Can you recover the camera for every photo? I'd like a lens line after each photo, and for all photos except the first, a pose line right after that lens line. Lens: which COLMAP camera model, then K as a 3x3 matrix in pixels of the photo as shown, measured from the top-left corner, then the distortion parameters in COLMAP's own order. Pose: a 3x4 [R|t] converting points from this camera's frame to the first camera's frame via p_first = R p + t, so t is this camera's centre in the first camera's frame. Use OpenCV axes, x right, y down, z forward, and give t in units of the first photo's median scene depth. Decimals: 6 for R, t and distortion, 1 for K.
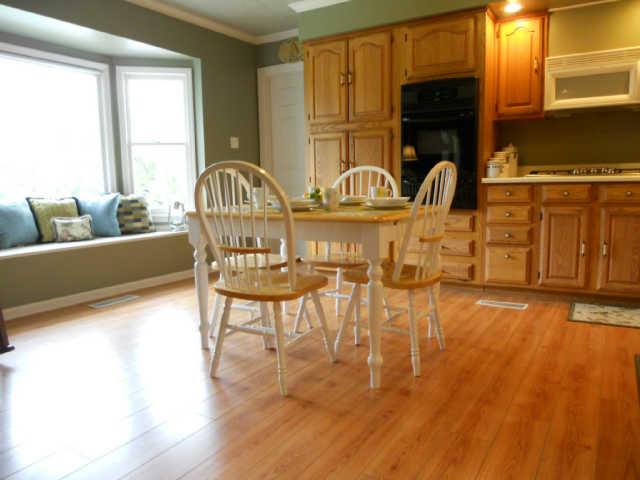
lens RADIAL K [[483.9, 0, 320.0], [0, 483.9, 240.0], [0, 0, 1]] dist [-0.056890, 0.003454]
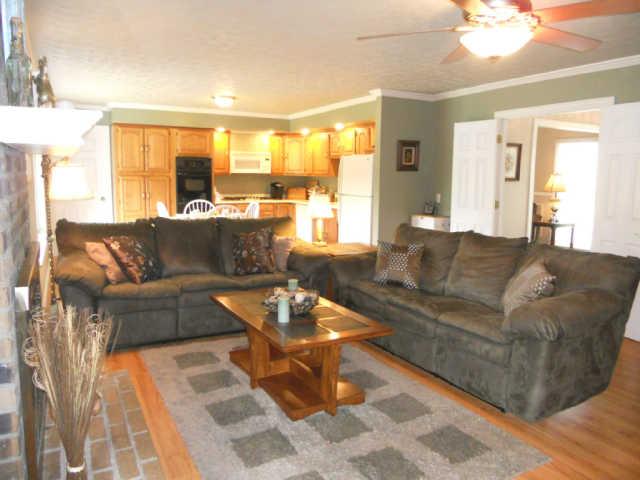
lens RADIAL K [[483.9, 0, 320.0], [0, 483.9, 240.0], [0, 0, 1]] dist [-0.056890, 0.003454]
pose [[0.498055, -0.089939, 0.862469, -1.433227], [0.073324, 0.995413, 0.061459, -0.049735], [-0.864040, 0.032630, 0.502365, -0.605667]]
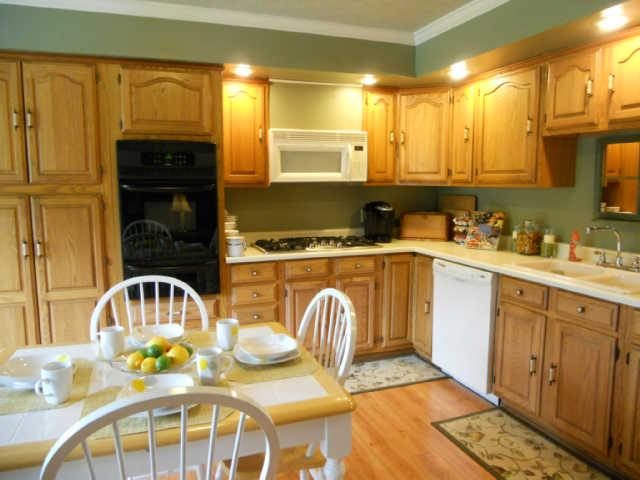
lens RADIAL K [[483.9, 0, 320.0], [0, 483.9, 240.0], [0, 0, 1]] dist [-0.056890, 0.003454]
pose [[0.610164, -0.077135, 0.788511, -0.256557], [0.083970, 0.995940, 0.032449, -0.175287], [-0.787813, 0.046412, 0.614164, 0.312272]]
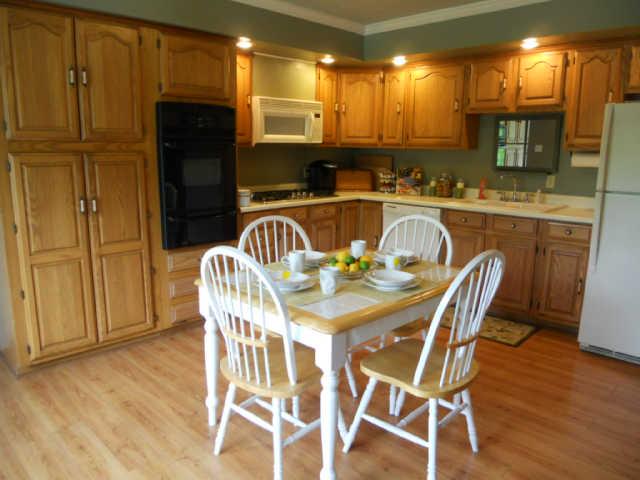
lens RADIAL K [[483.9, 0, 320.0], [0, 483.9, 240.0], [0, 0, 1]] dist [-0.056890, 0.003454]
pose [[0.209647, -0.165298, 0.963704, -0.634543], [0.100906, 0.984002, 0.146828, -0.195573], [-0.972557, 0.066461, 0.222972, 0.606447]]
